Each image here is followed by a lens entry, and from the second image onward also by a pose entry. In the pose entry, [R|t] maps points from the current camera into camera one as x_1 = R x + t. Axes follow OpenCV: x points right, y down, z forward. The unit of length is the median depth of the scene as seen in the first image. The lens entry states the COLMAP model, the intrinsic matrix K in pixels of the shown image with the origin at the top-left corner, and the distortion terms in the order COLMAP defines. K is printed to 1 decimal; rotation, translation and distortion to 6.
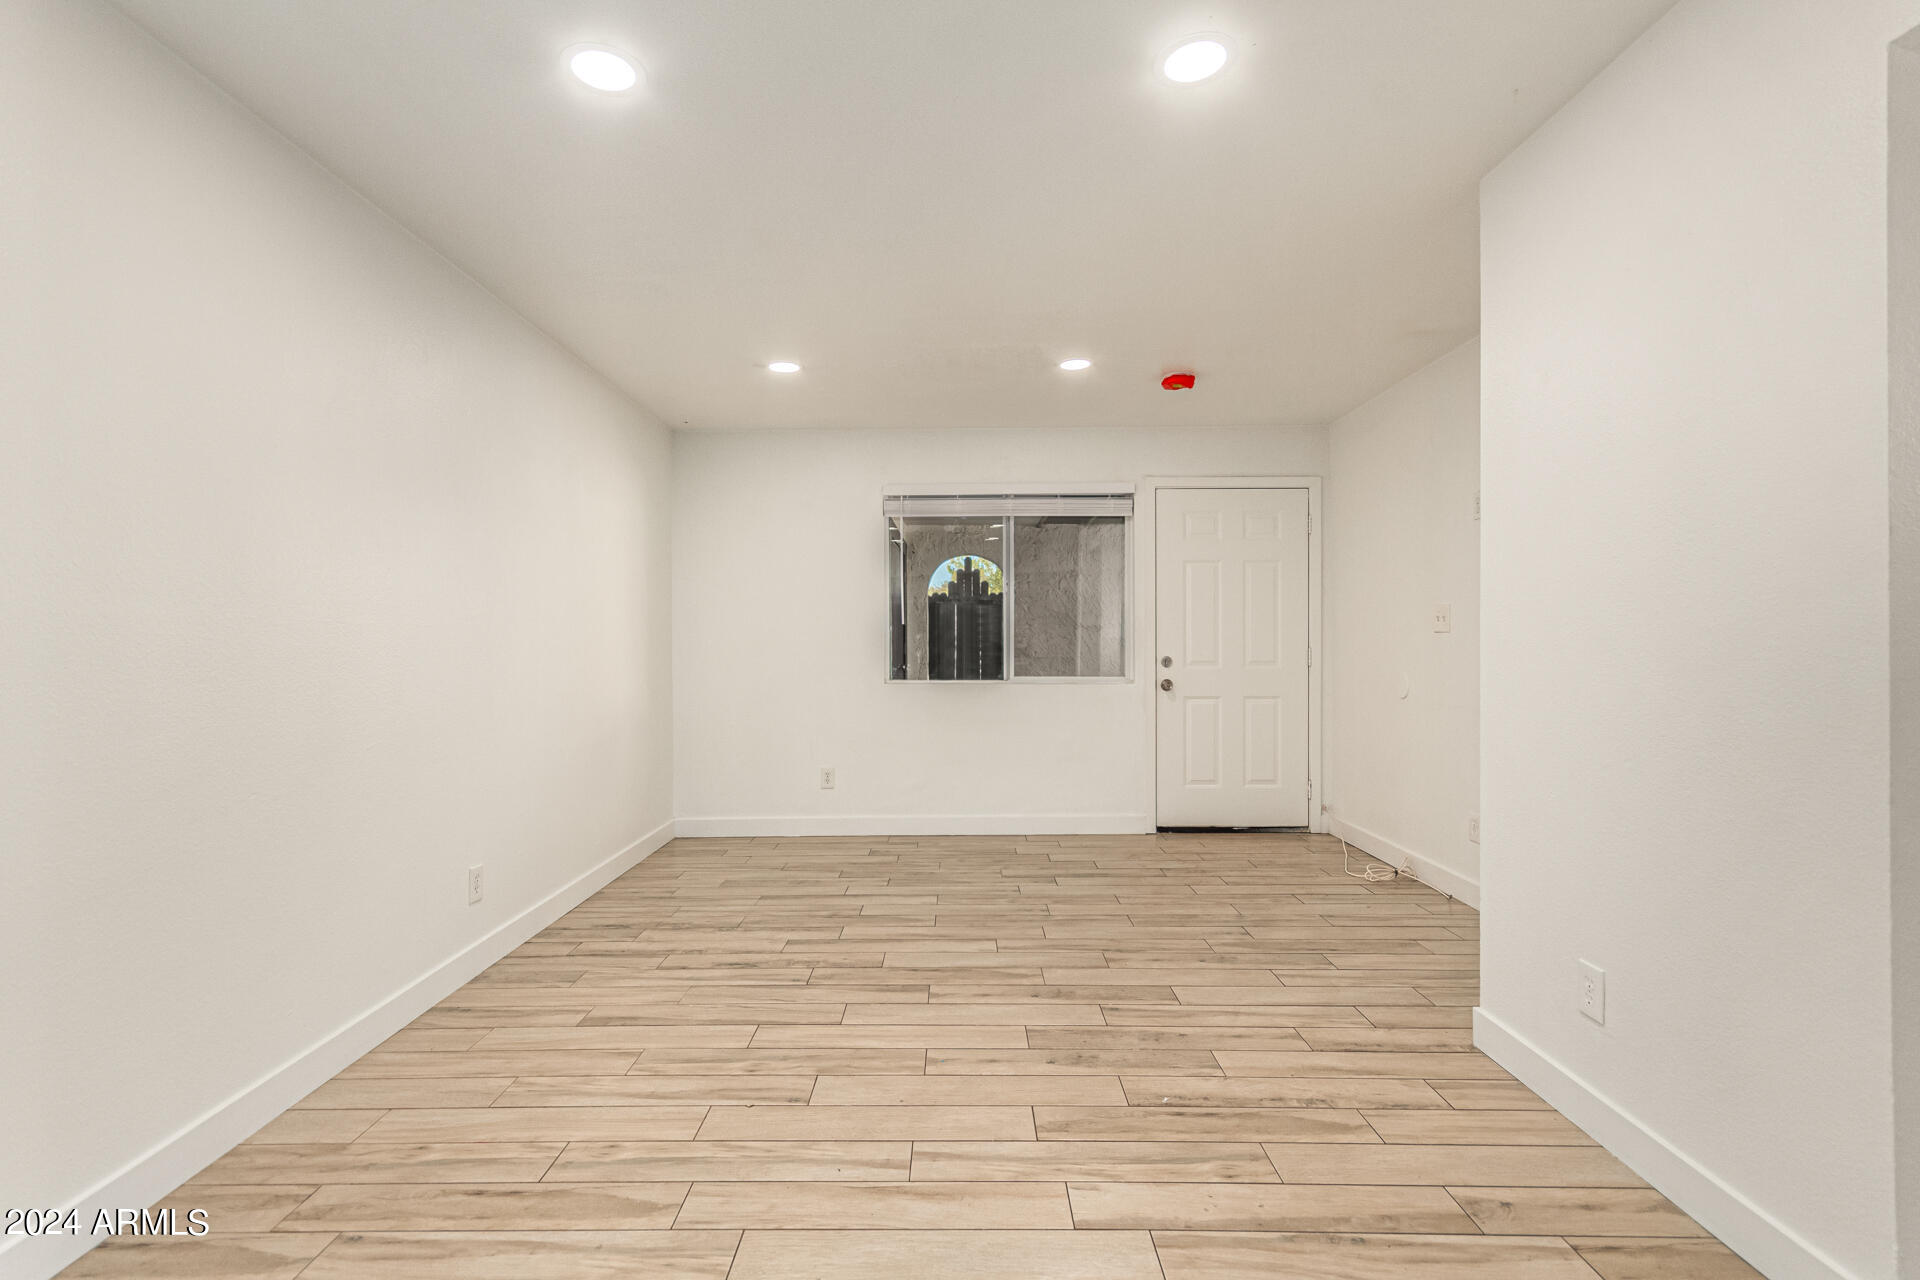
lens RADIAL K [[895.3, 0, 961.2], [0, 895.3, 637.5], [0, 0, 1]] dist [0.003520, 0.001170]
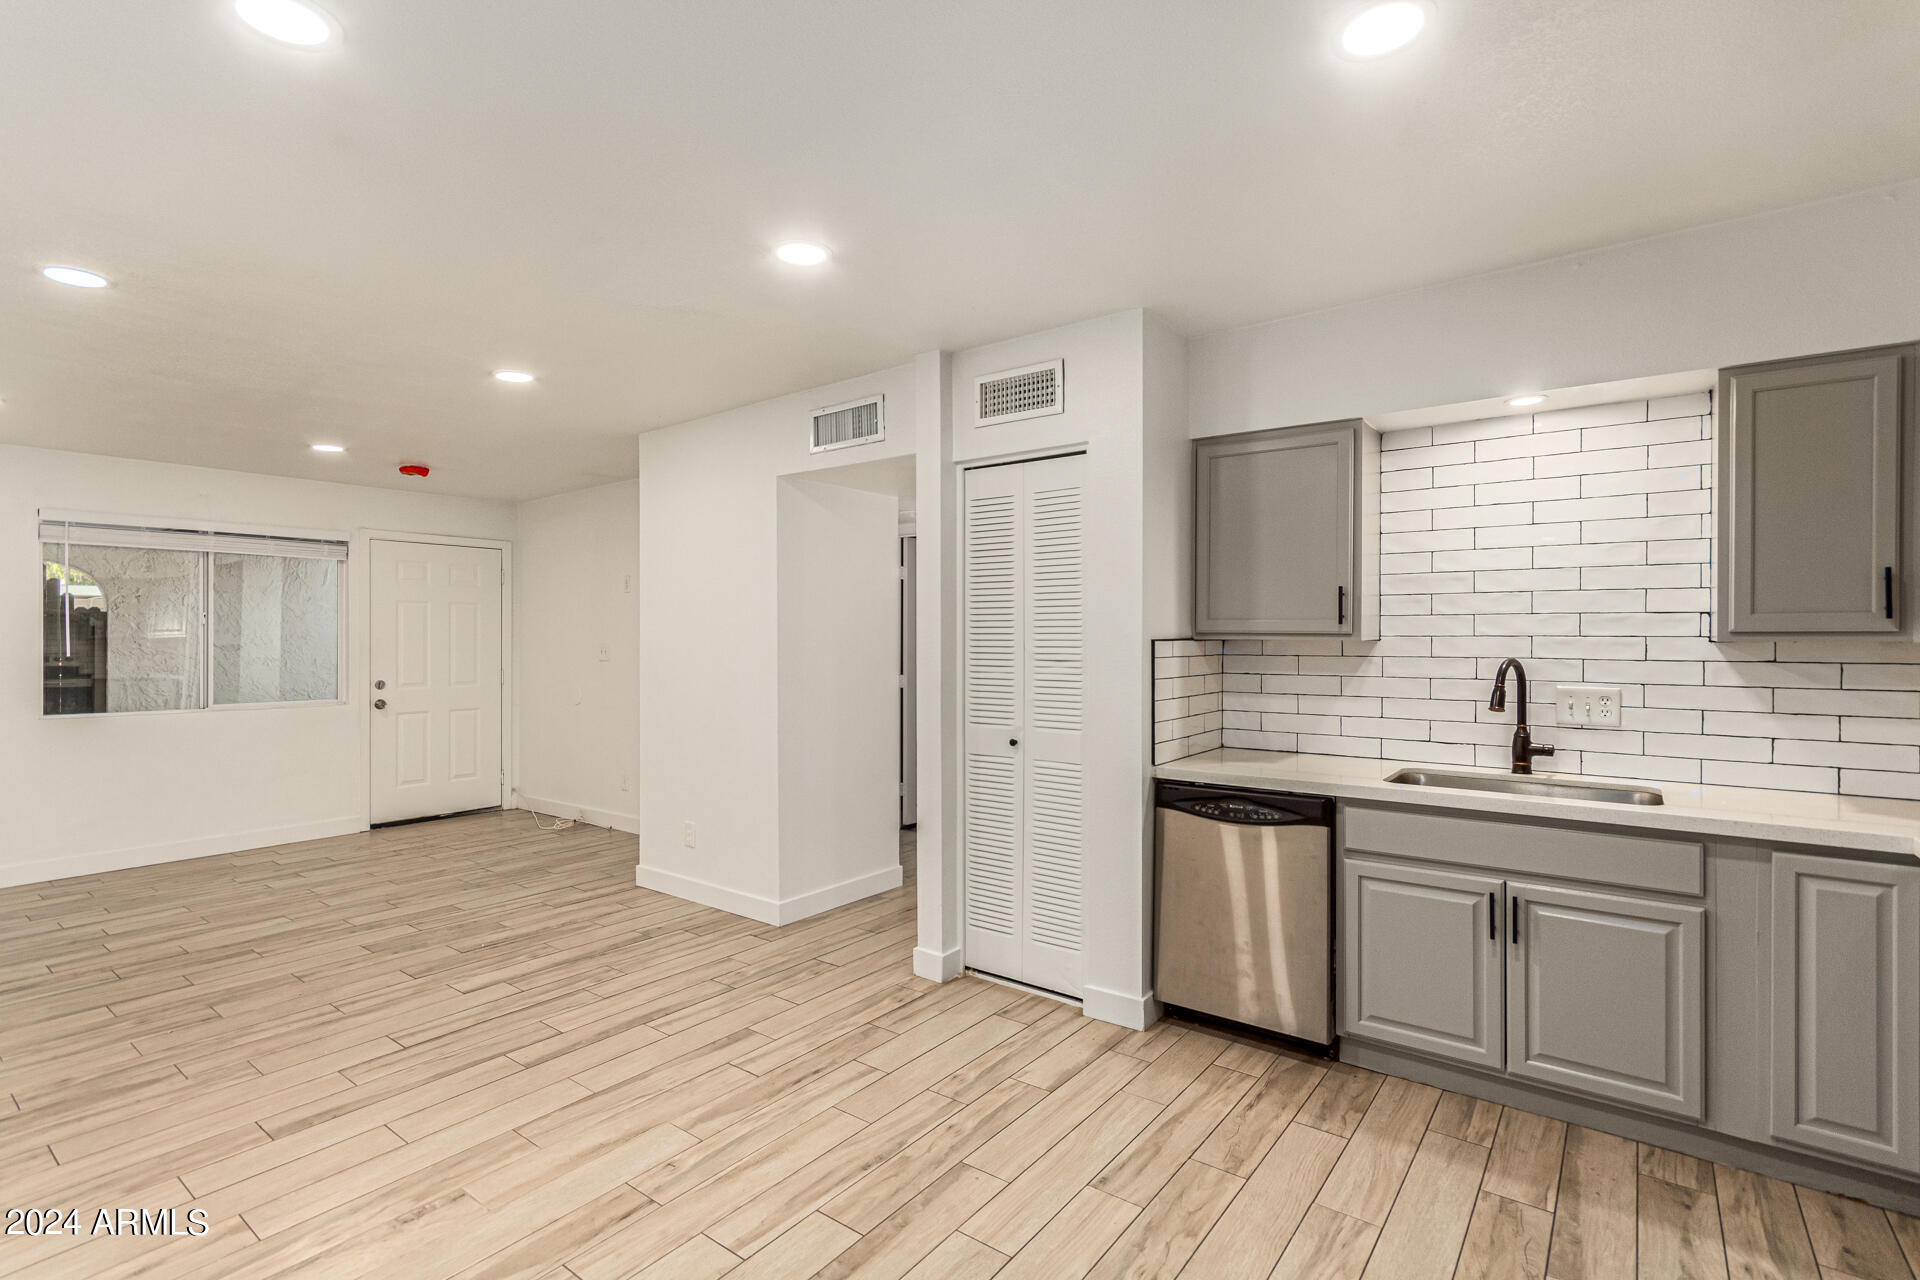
lens RADIAL K [[895.3, 0, 962.0], [0, 895.3, 640.3], [0, 0, 1]] dist [0.003520, 0.001170]
pose [[0.603491, -0.000014, 0.797370, -0.442851], [0.000004, 1.000000, 0.000014, -0.056127], [-0.797370, -0.000005, 0.603491, -0.585731]]
